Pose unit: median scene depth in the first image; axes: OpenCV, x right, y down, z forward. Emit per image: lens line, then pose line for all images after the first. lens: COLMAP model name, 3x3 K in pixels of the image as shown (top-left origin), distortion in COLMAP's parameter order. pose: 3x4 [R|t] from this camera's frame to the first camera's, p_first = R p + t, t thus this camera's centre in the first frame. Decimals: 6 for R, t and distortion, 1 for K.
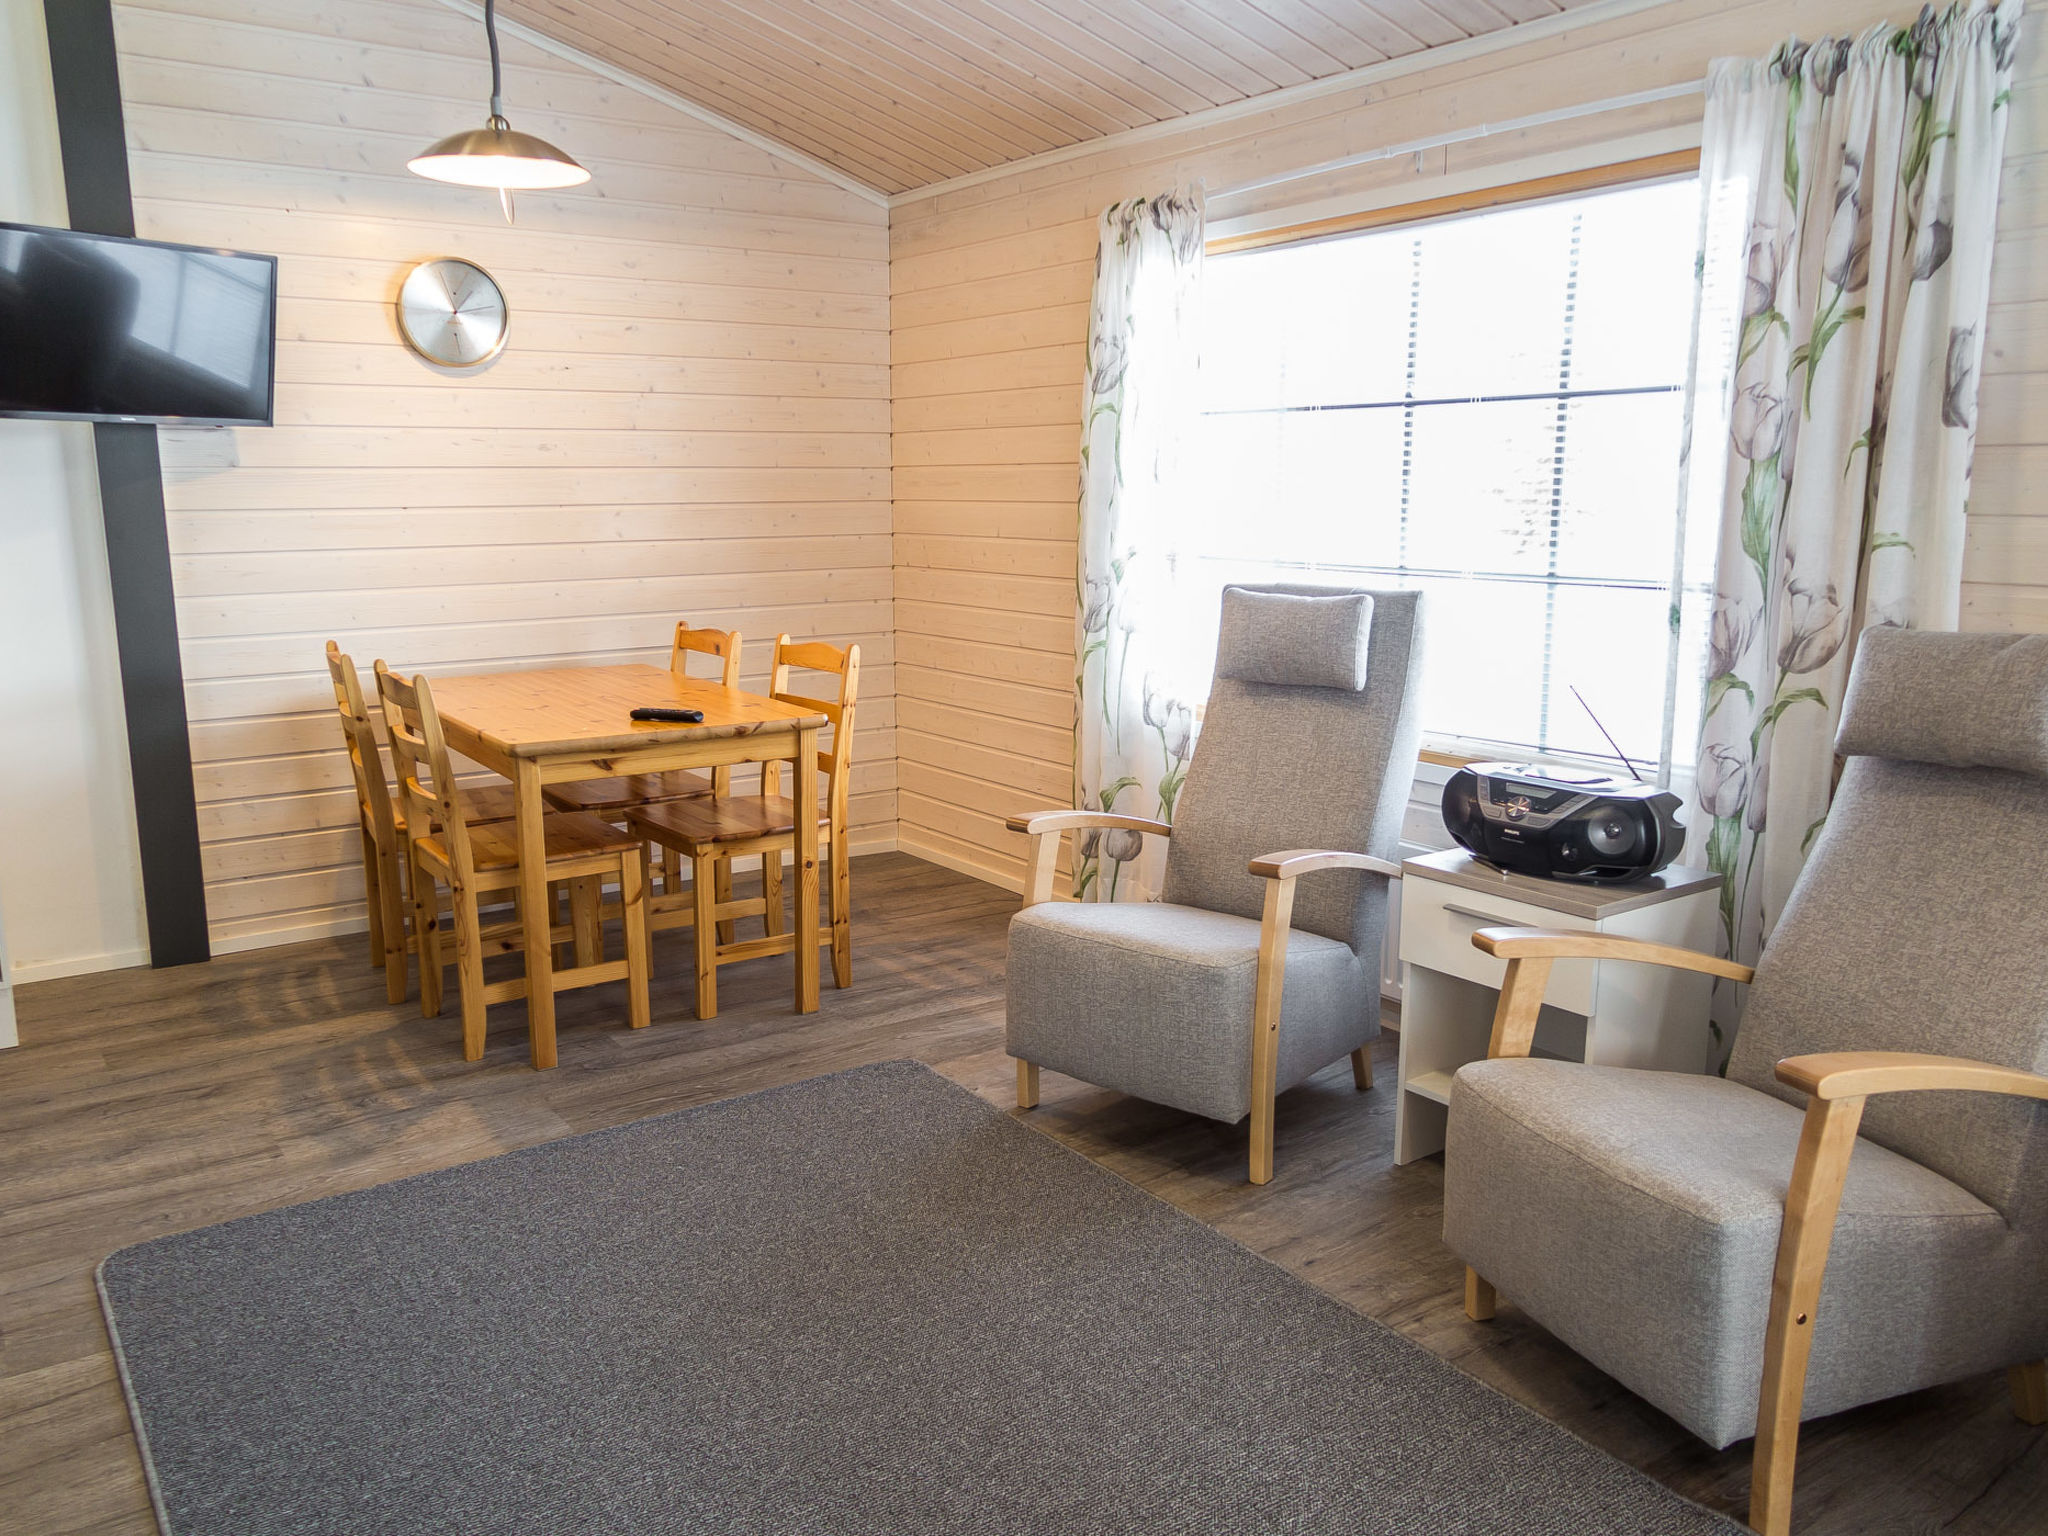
lens RADIAL K [[1578.5, 0, 1024.0], [0, 1578.5, 768.0], [0, 0, 1]] dist [0.017467, 0.006577]
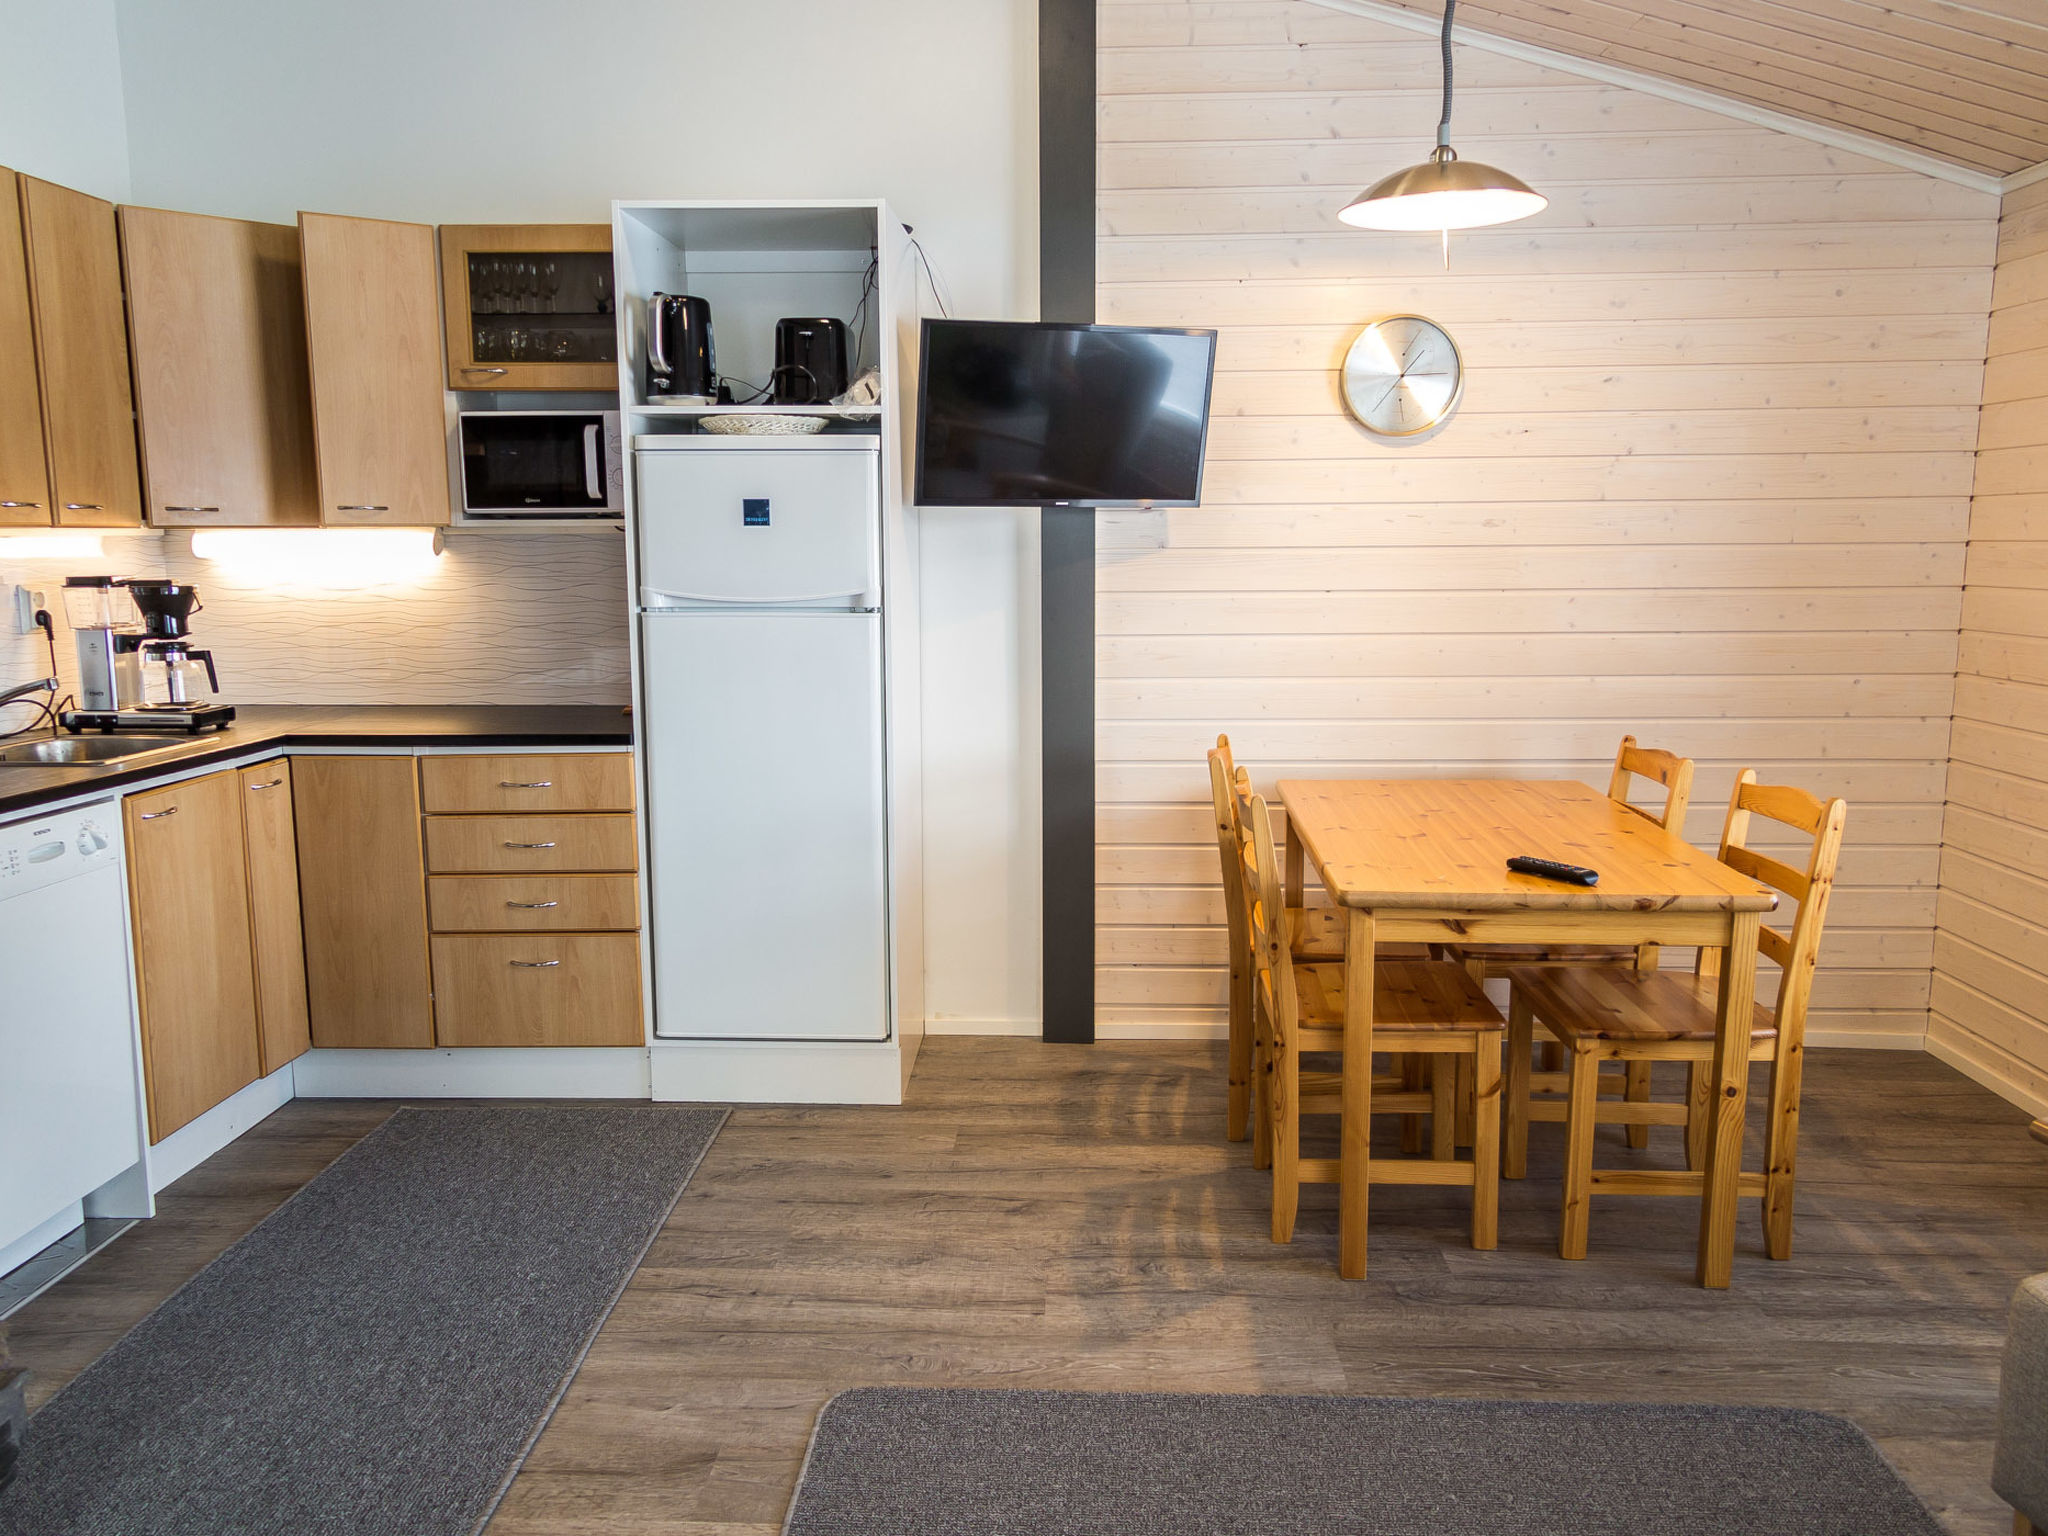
lens RADIAL K [[1578.5, 0, 1024.0], [0, 1578.5, 768.0], [0, 0, 1]] dist [0.017467, 0.006577]
pose [[0.793480, 0.090457, -0.601836, 0.032653], [-0.108337, 0.994092, 0.006578, -0.056288], [0.598876, 0.059982, 0.798593, 0.194450]]
